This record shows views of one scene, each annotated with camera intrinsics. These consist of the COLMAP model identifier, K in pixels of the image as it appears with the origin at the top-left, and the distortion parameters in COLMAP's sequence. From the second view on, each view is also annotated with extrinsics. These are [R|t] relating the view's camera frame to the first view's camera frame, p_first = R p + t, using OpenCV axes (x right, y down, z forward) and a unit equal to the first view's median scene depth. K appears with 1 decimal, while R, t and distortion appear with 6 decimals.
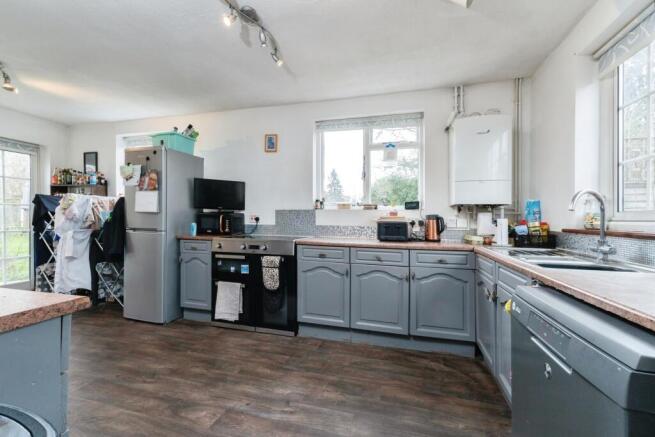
lens RADIAL K [[276.3, 0, 327.5], [0, 276.3, 218.5], [0, 0, 1]] dist [-0.002250, -0.000390]
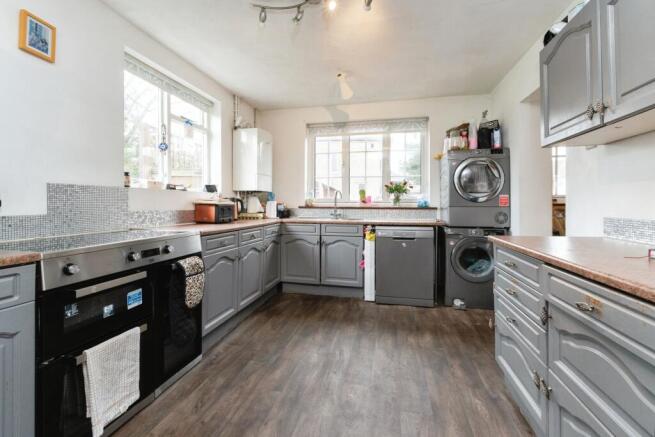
lens RADIAL K [[284.1, 0, 328.3], [0, 284.1, 198.8], [0, 0, 1]] dist [0.000649, 0.000030]
pose [[-0.054120, 0.004035, 0.998526, -0.975421], [-0.008047, 0.999958, -0.004477, -0.008797], [-0.998502, -0.008278, -0.054085, 0.750953]]
